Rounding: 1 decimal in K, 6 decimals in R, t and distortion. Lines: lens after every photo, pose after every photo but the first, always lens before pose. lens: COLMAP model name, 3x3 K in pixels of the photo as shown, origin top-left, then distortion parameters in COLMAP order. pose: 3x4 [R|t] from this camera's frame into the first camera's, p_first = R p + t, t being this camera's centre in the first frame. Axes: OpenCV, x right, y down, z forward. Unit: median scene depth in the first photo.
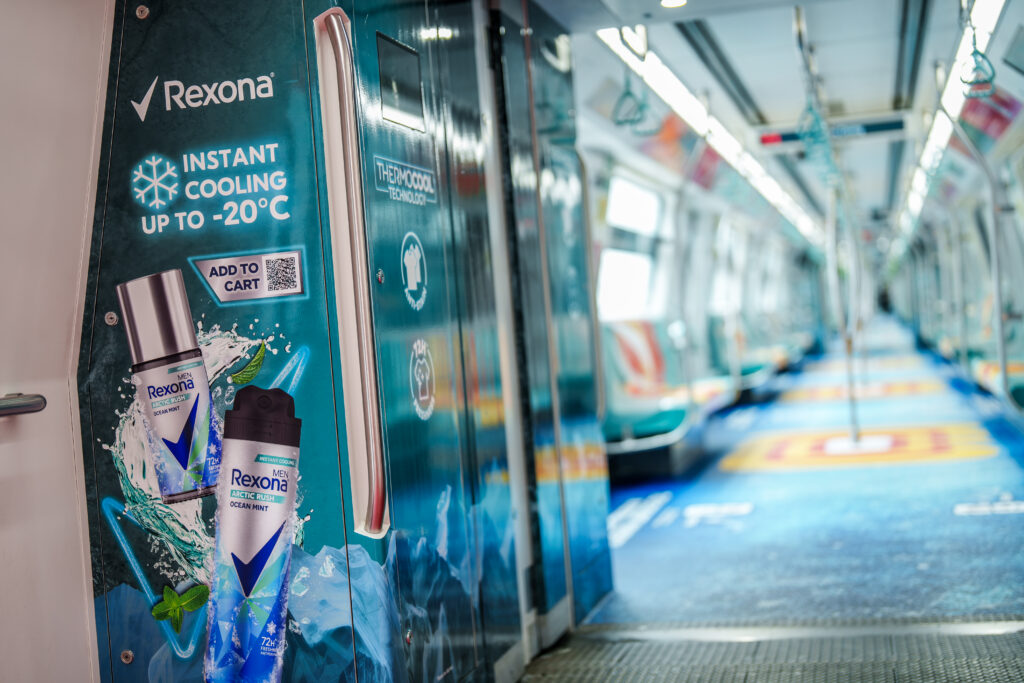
lens RADIAL K [[1430.3, 0, 512.0], [0, 1430.3, 341.5], [0, 0, 1]] dist [0.006727, 0.018757]
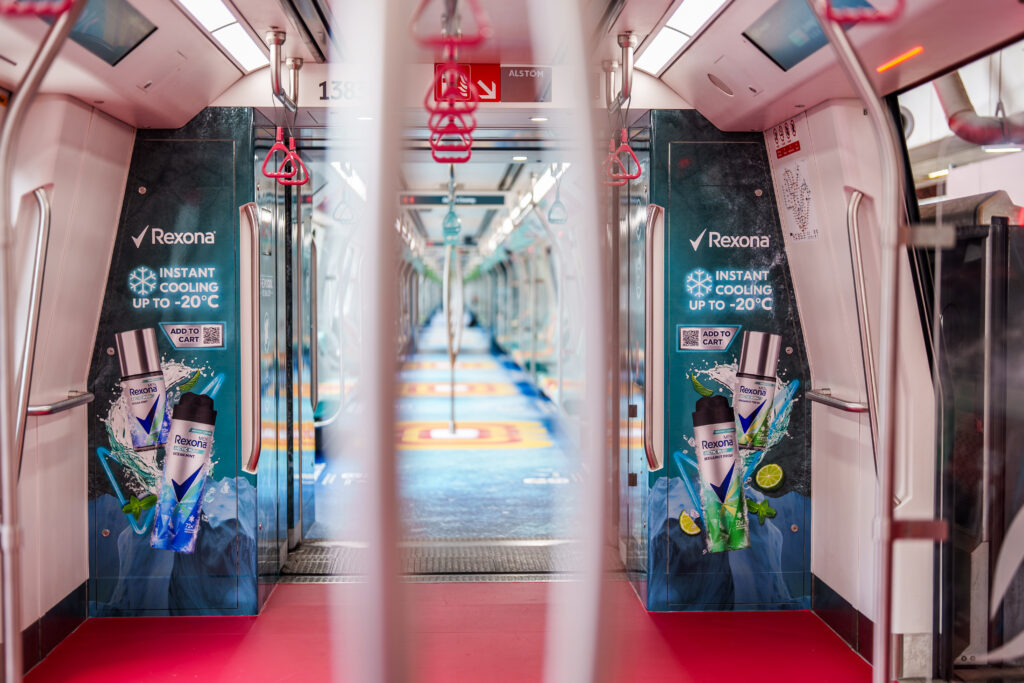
lens RADIAL K [[1560.9, 0, 512.0], [0, 1560.9, 341.5], [0, 0, 1]] dist [0.005309, 0.112029]
pose [[0.953231, 0.065438, 0.295075, -0.387118], [-0.071385, 0.997404, 0.009416, -0.085955], [-0.293693, -0.030040, 0.955428, -1.104675]]
